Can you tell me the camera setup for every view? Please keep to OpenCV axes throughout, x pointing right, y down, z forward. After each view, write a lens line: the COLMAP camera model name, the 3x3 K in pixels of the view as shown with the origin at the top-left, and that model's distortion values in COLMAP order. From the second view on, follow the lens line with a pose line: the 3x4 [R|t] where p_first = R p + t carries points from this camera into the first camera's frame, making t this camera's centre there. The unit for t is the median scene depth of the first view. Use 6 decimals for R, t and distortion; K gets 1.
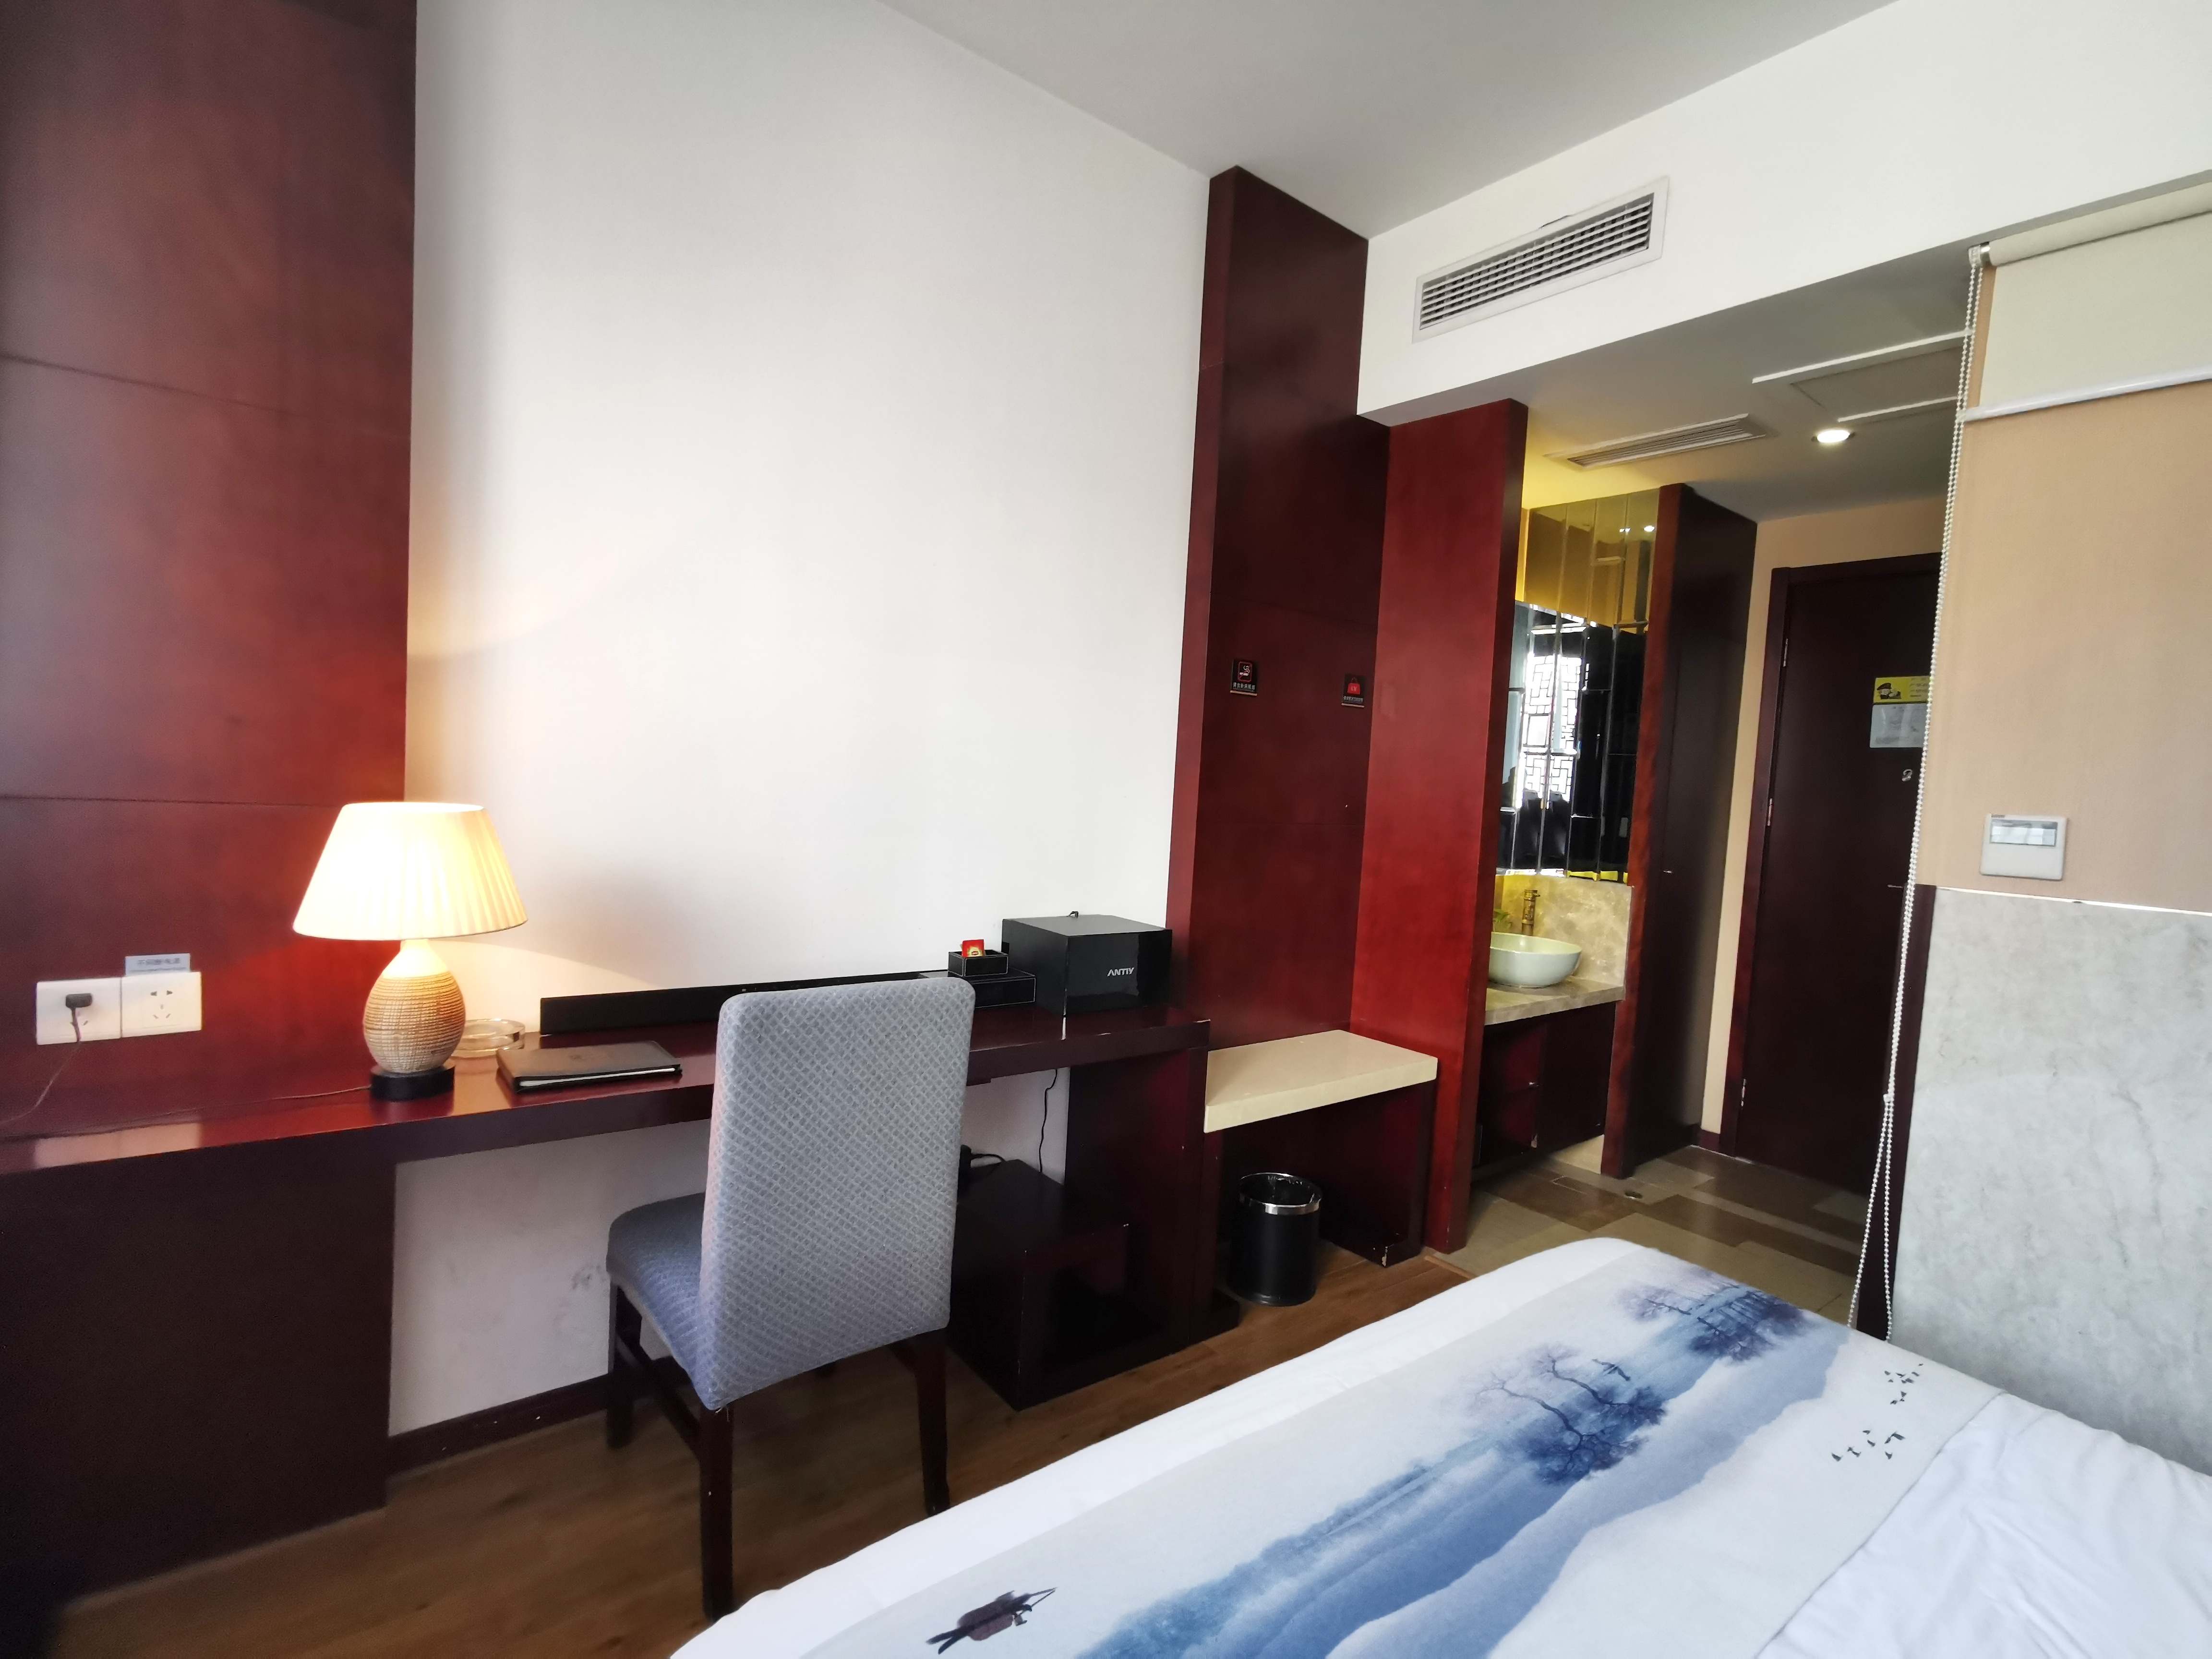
lens RADIAL K [[1054.0, 0, 1063.9], [0, 1054.0, 825.7], [0, 0, 1]] dist [0.001794, 0.001739]
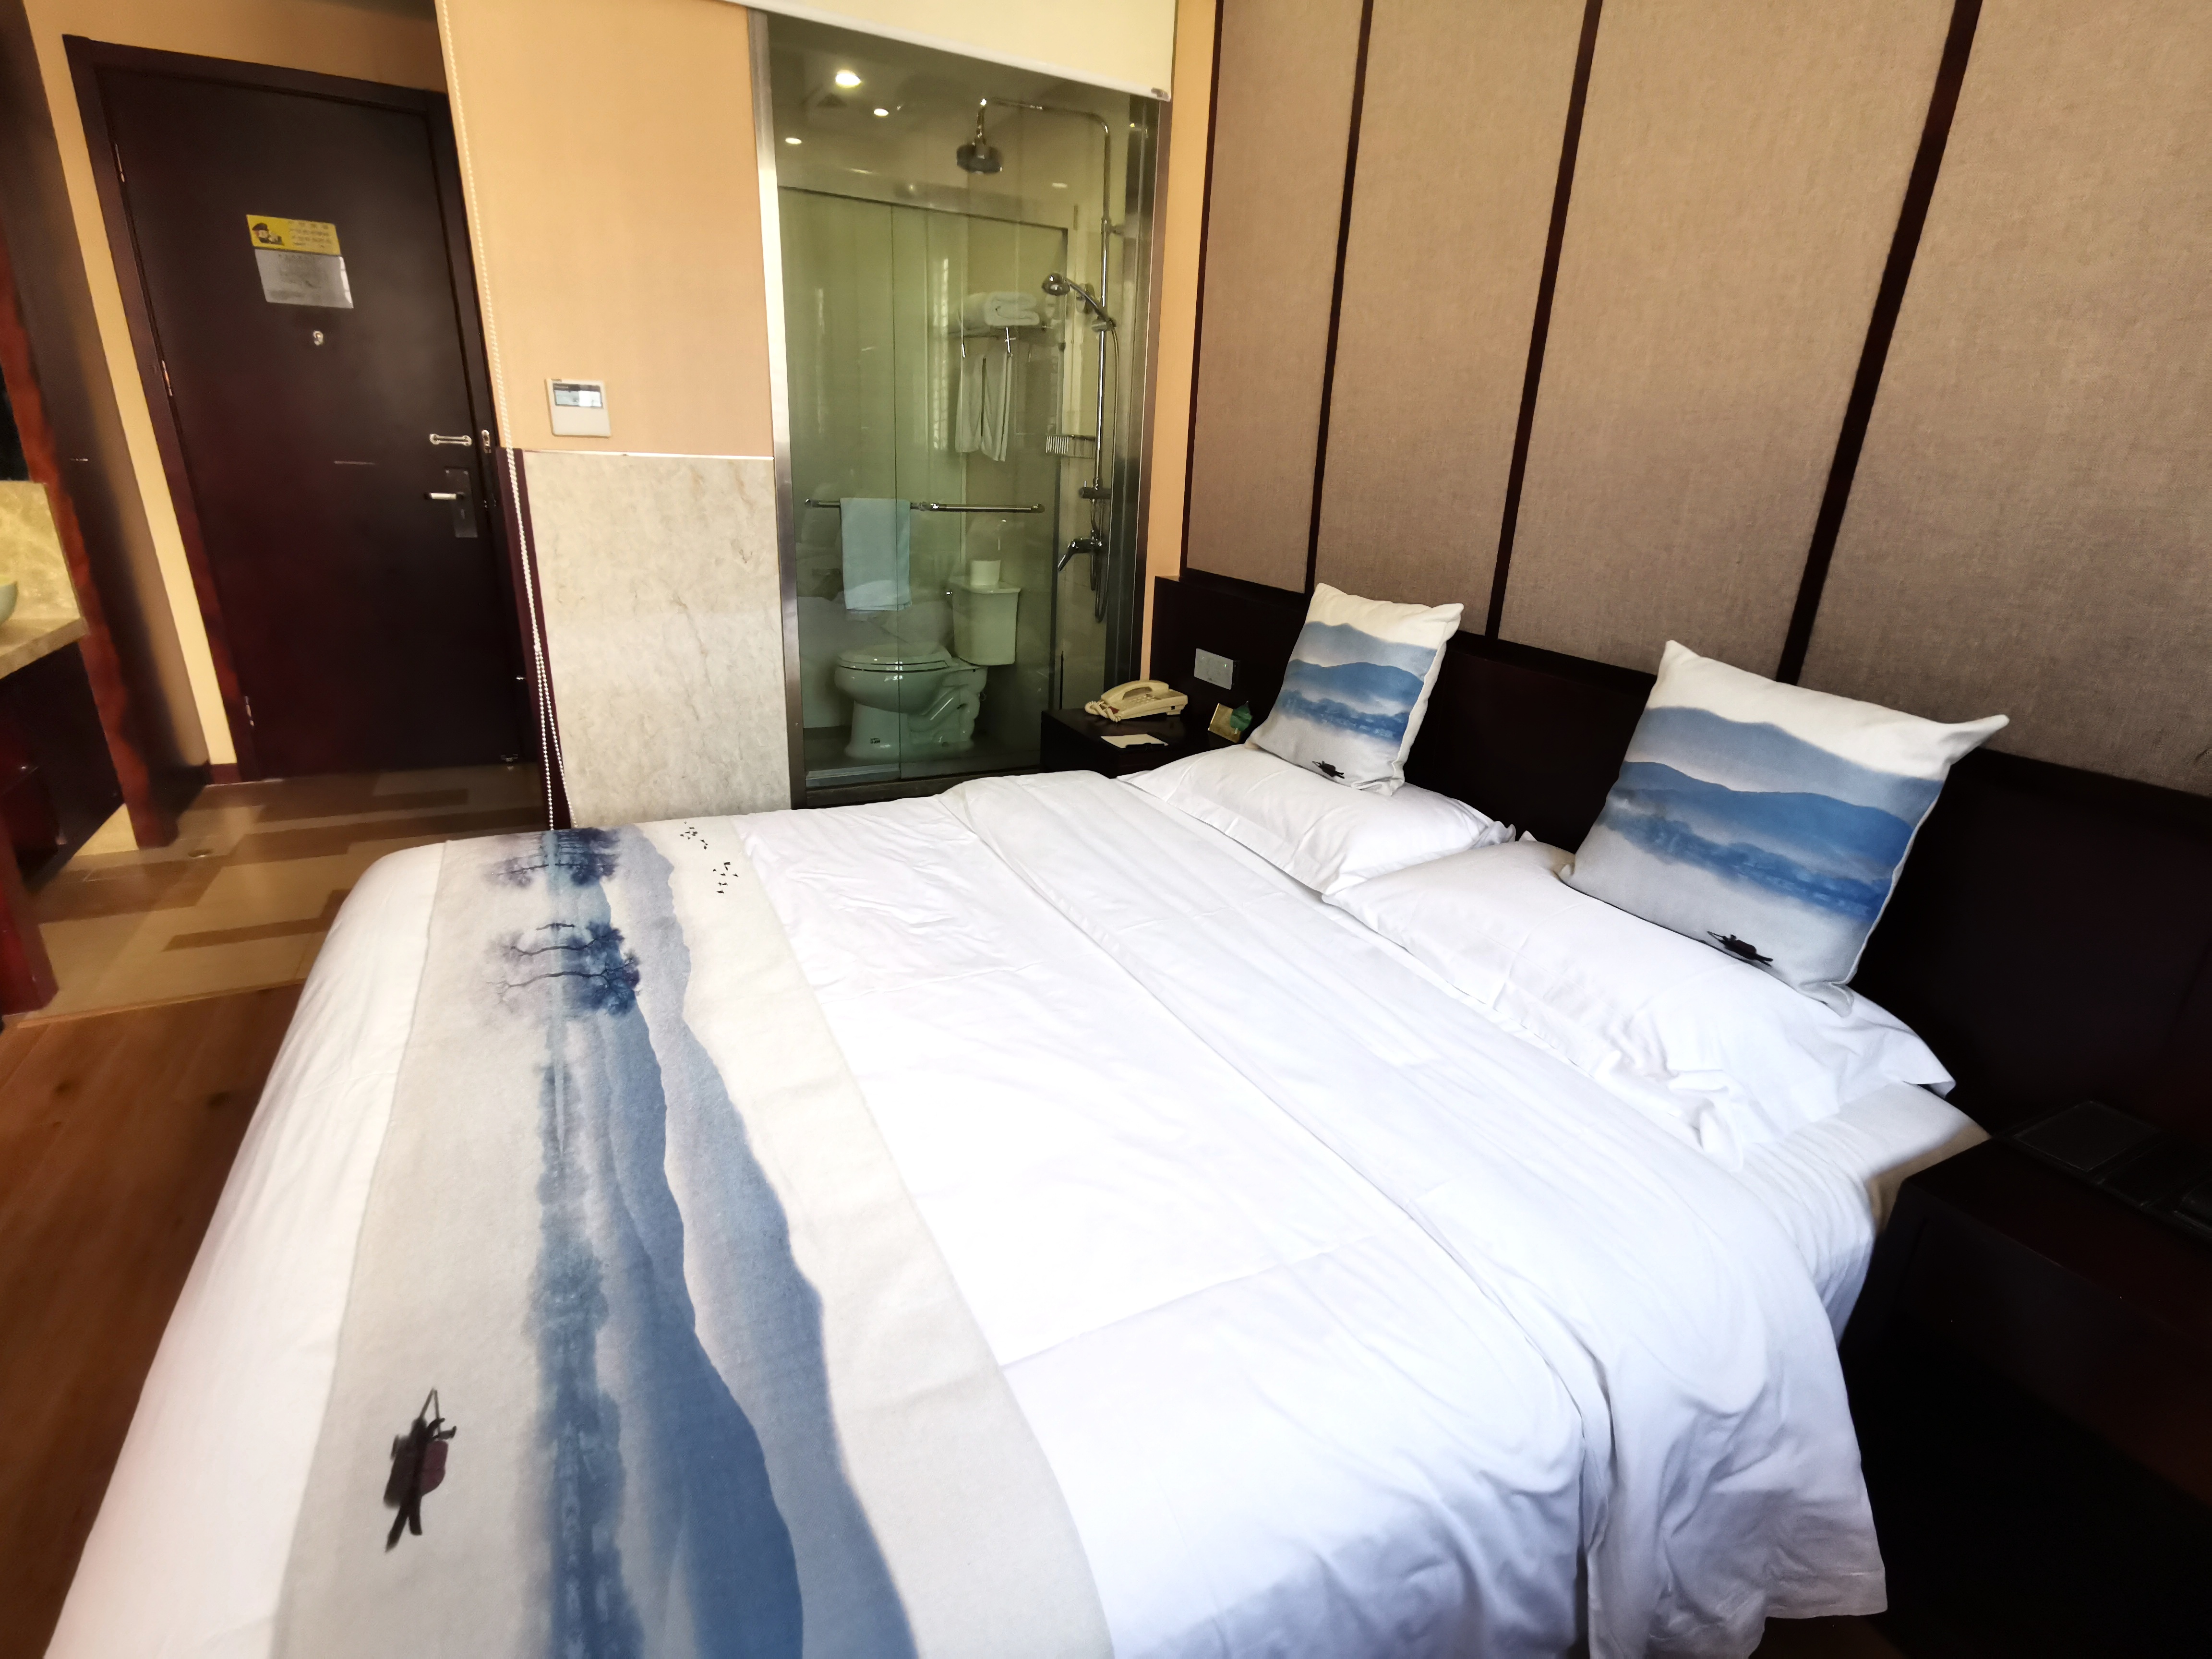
lens RADIAL K [[1094.3, 0, 1106.0], [0, 1094.3, 829.5], [0, 0, 1]] dist [-0.002075, 0.020487]
pose [[0.172689, -0.375739, 0.910494, -0.322928], [0.023127, 0.925673, 0.377617, 0.007011], [-0.984705, -0.044153, 0.168543, 0.219732]]
